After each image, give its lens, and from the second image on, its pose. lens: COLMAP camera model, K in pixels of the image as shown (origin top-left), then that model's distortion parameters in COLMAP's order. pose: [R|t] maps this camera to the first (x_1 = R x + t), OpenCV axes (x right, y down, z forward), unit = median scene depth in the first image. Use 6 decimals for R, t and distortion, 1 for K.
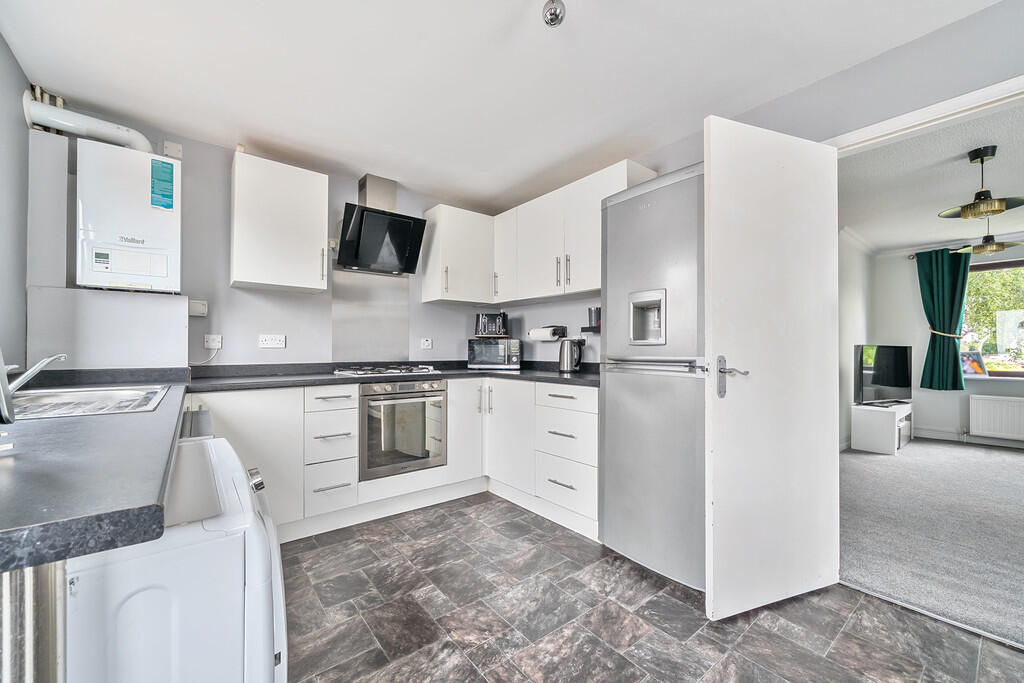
lens RADIAL K [[400.3, 0, 508.3], [0, 400.3, 347.7], [0, 0, 1]] dist [0.000891, 0.000483]
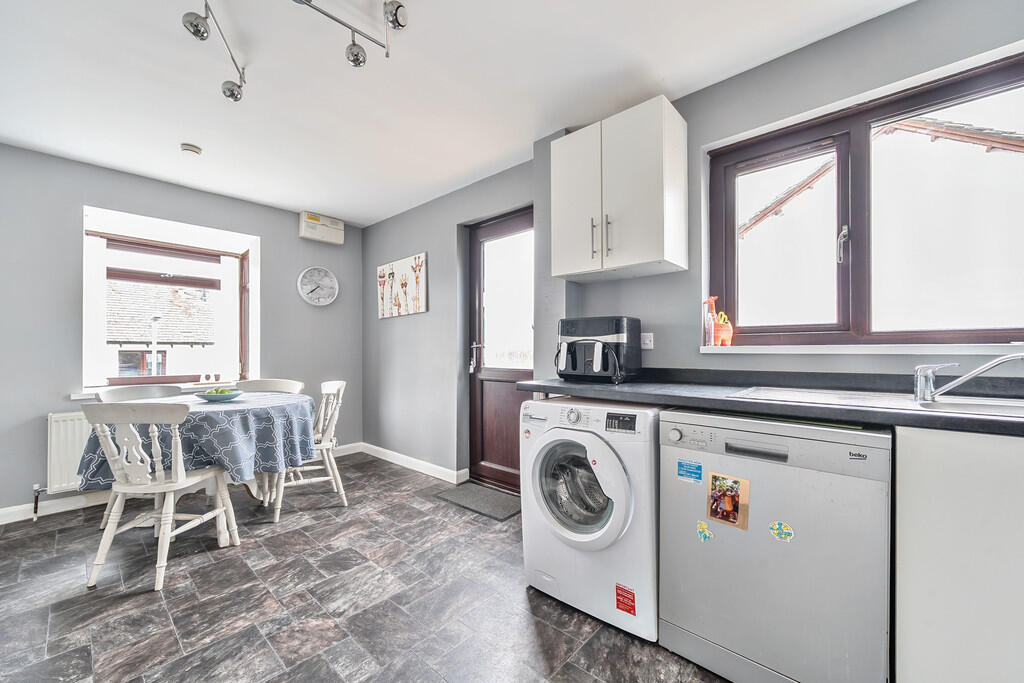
lens RADIAL K [[400.3, 0, 508.3], [0, 400.3, 347.7], [0, 0, 1]] dist [0.000891, 0.000483]
pose [[-0.986452, 0.000768, -0.164046, -0.348383], [0.001580, 0.999987, -0.004817, 0.004412], [0.164040, -0.005011, -0.986441, 1.752789]]
